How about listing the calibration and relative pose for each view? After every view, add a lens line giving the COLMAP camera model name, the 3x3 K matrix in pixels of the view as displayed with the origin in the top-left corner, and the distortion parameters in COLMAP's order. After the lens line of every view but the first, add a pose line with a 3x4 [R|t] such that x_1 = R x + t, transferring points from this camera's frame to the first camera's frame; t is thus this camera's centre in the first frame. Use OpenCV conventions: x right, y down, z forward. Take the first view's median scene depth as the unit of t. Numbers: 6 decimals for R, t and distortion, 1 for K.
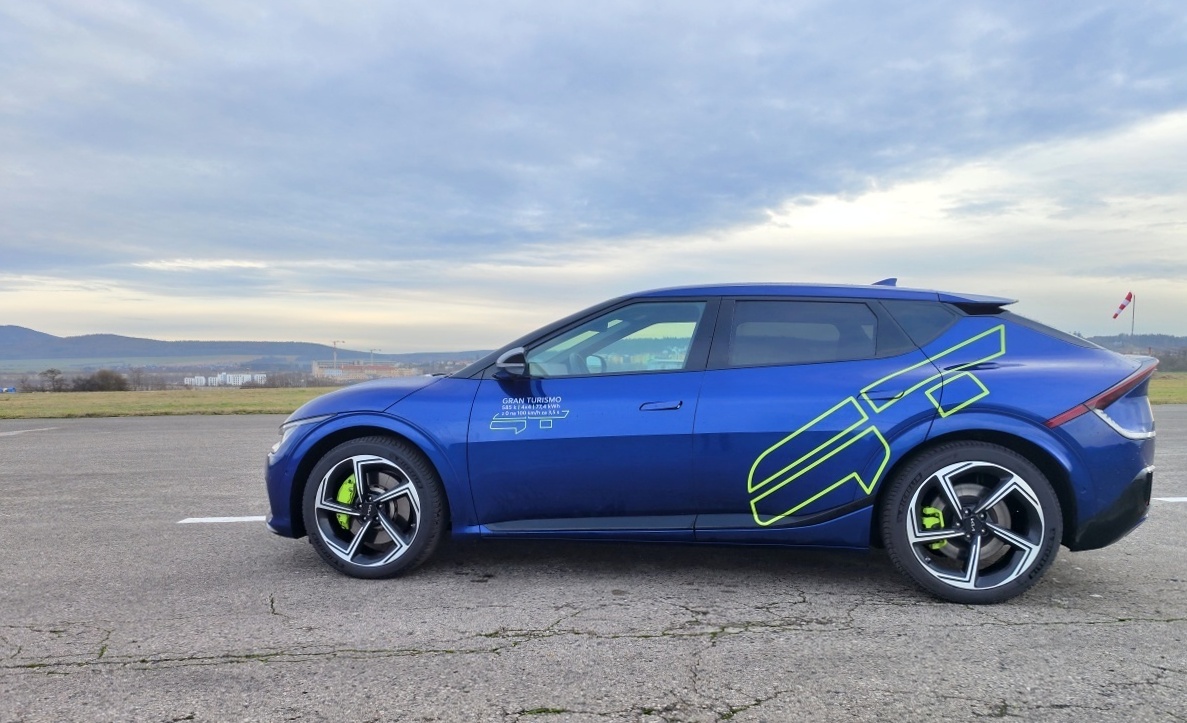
lens RADIAL K [[804.3, 0, 593.5], [0, 804.3, 361.5], [0, 0, 1]] dist [0.018476, 0.000391]
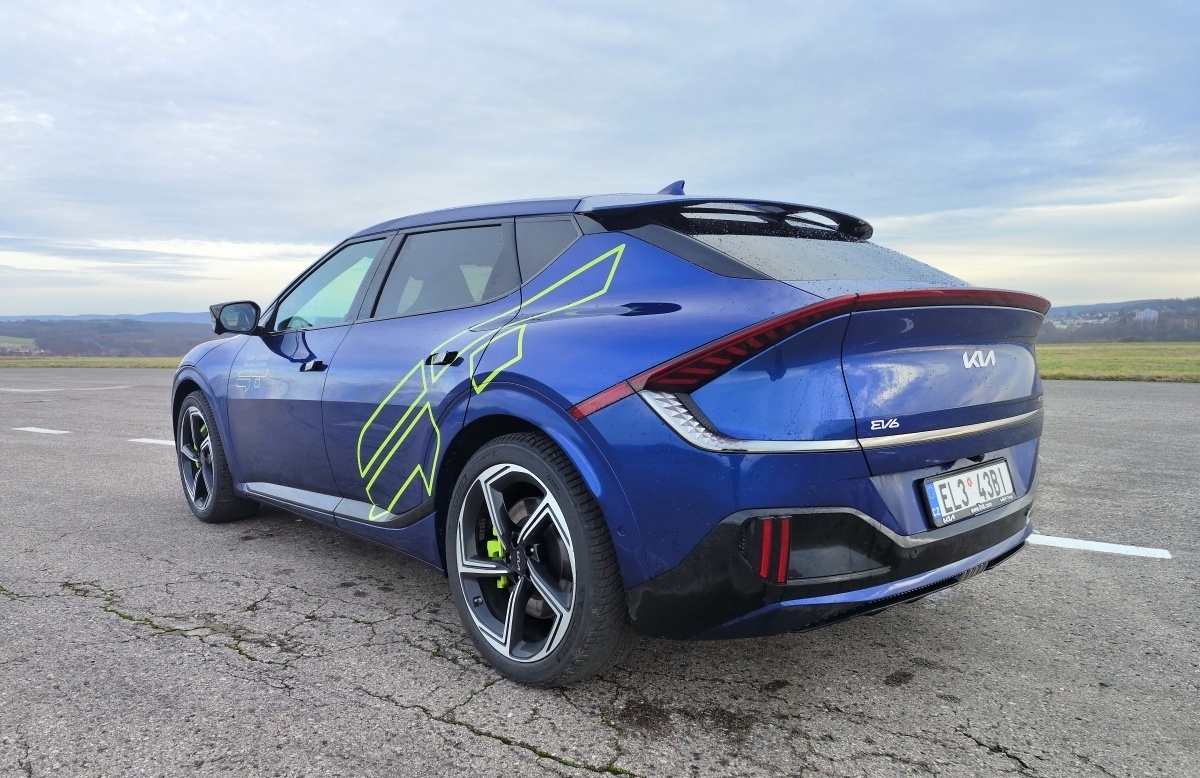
lens RADIAL K [[802.3, 0, 600.0], [0, 802.3, 389.0], [0, 0, 1]] dist [0.001361, -0.000379]
pose [[0.799840, 0.039789, -0.598892, 0.904632], [0.008446, 0.996955, 0.077515, 0.015685], [0.600153, -0.067058, 0.797069, 0.540177]]
